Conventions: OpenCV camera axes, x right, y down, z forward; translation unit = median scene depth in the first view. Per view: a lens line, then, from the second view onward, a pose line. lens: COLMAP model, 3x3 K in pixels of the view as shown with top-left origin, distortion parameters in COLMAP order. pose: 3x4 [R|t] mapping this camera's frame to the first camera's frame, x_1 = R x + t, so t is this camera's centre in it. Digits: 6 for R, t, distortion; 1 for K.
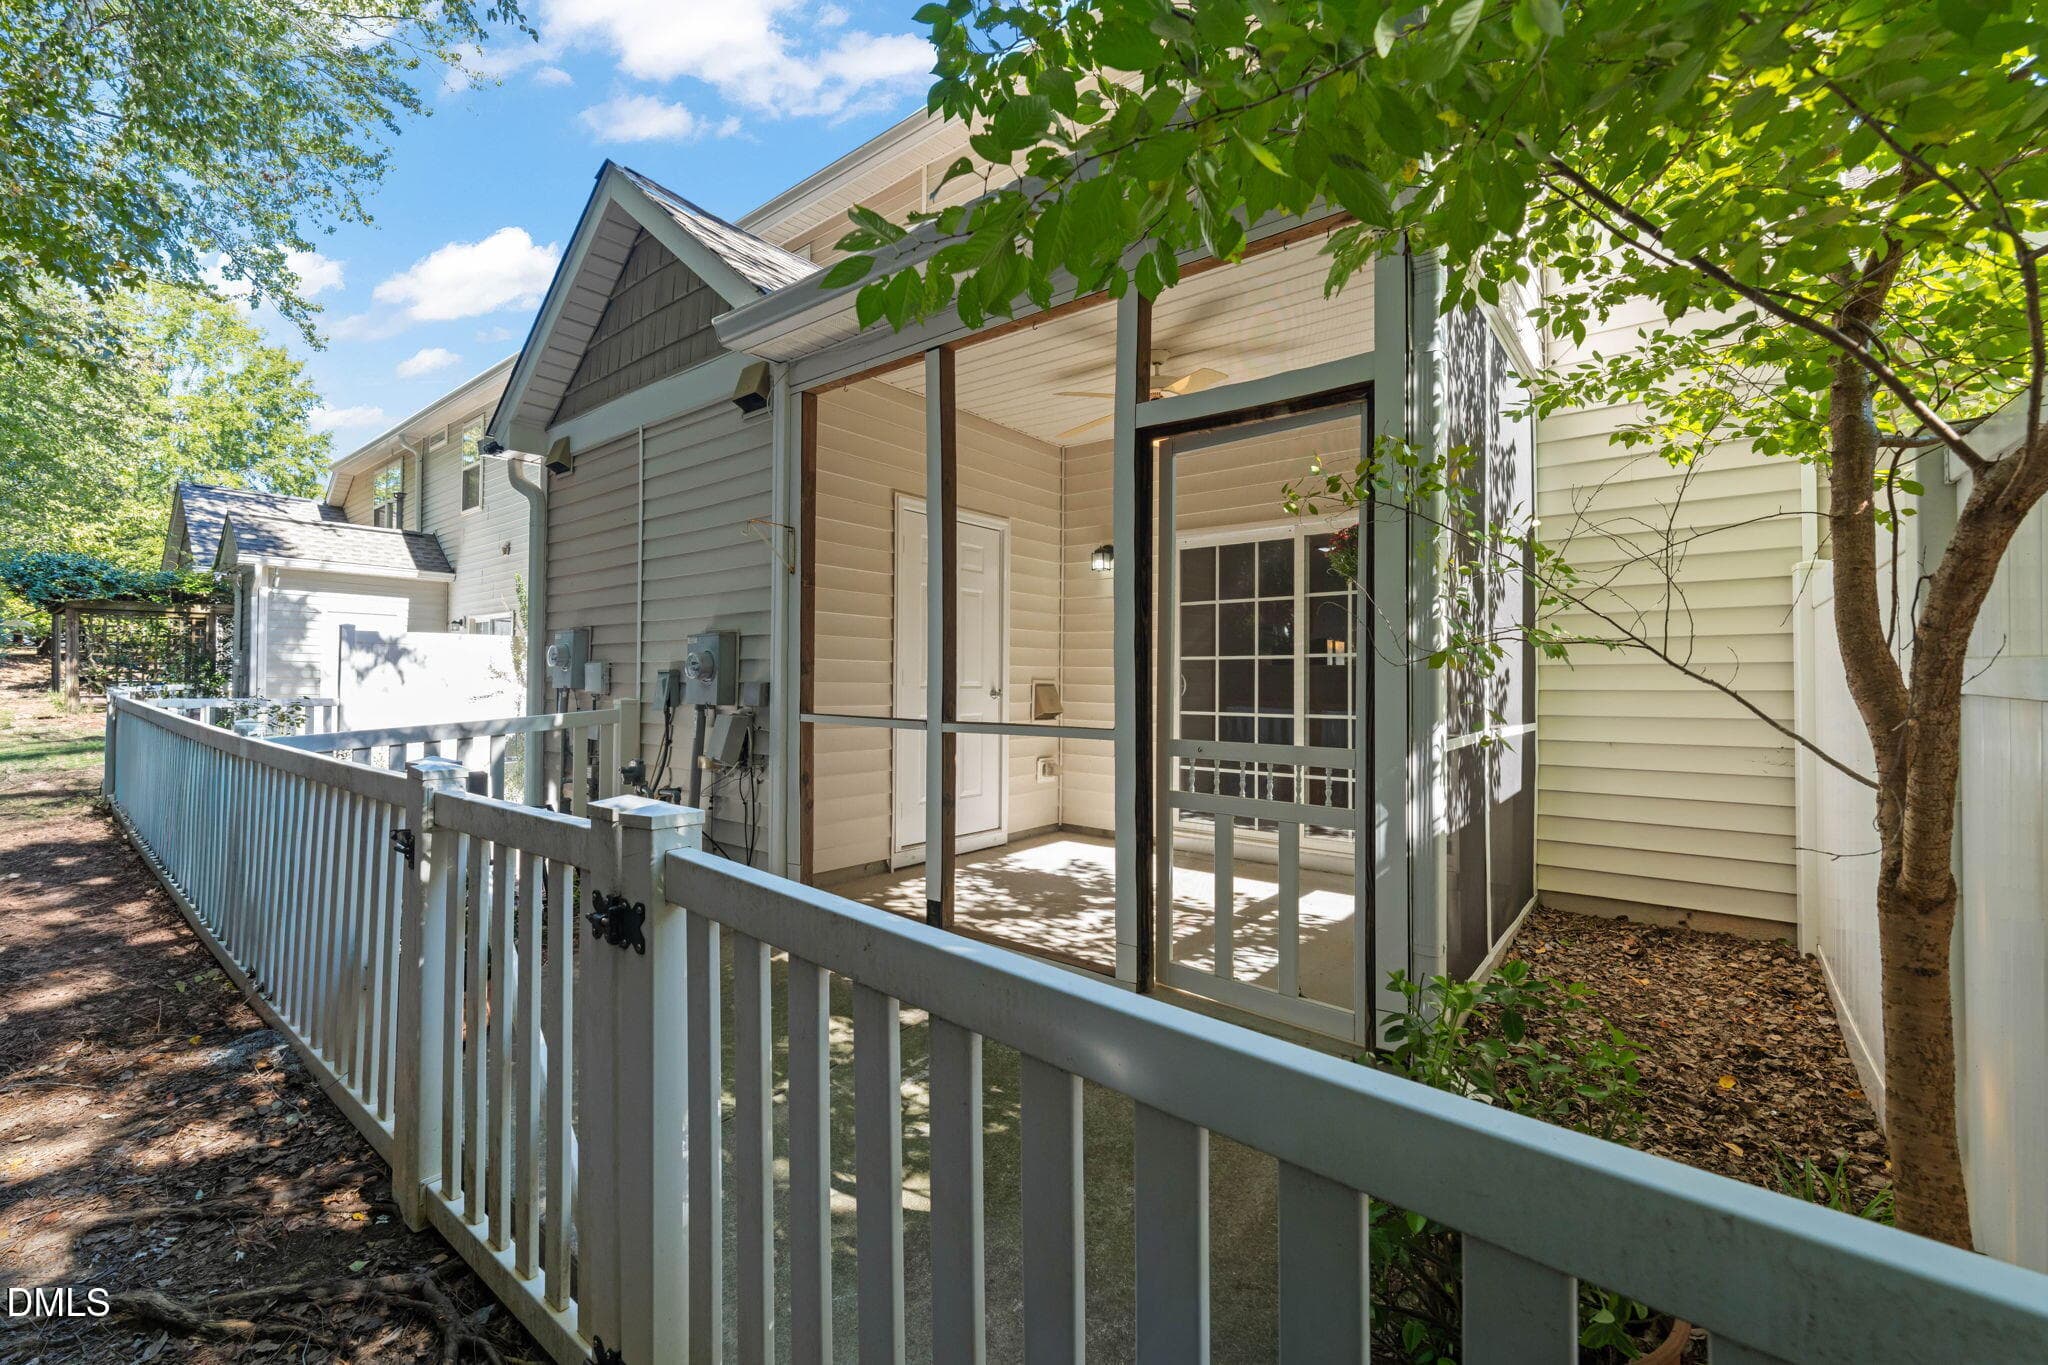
lens RADIAL K [[881.1, 0, 1015.8], [0, 881.1, 651.4], [0, 0, 1]] dist [0.002164, -0.000350]
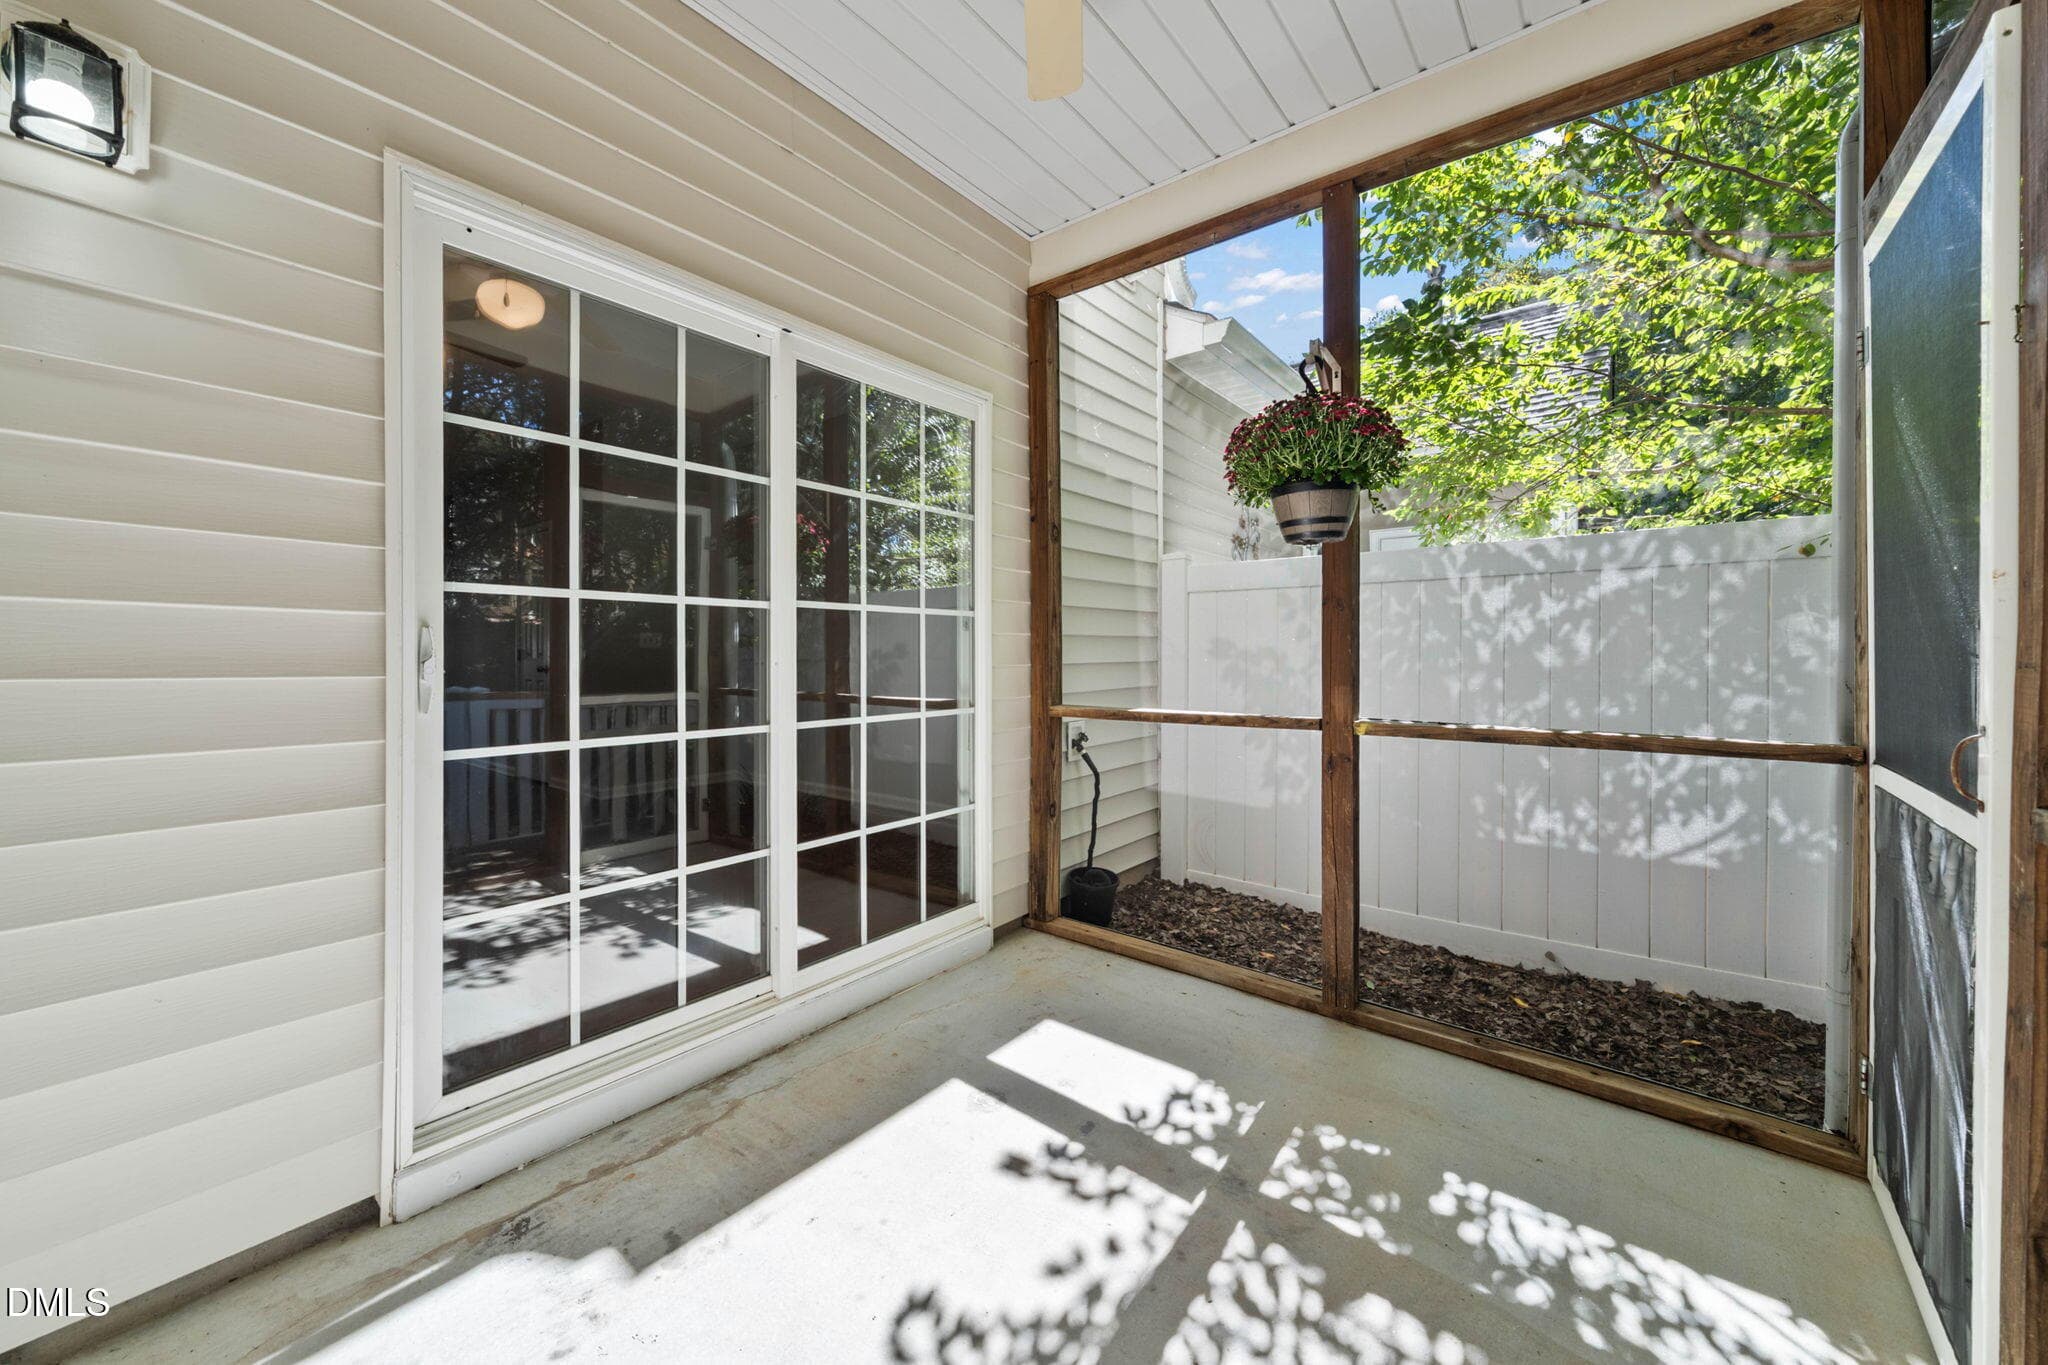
lens RADIAL K [[729.9, 0, 1078.5], [0, 729.9, 661.3], [0, 0, 1]] dist [0.000875, 0.000153]
pose [[-0.020568, -0.006424, 0.999768, -0.111045], [-0.029784, 0.999539, 0.005810, 0.037801], [-0.999345, -0.029658, -0.020750, 1.164801]]
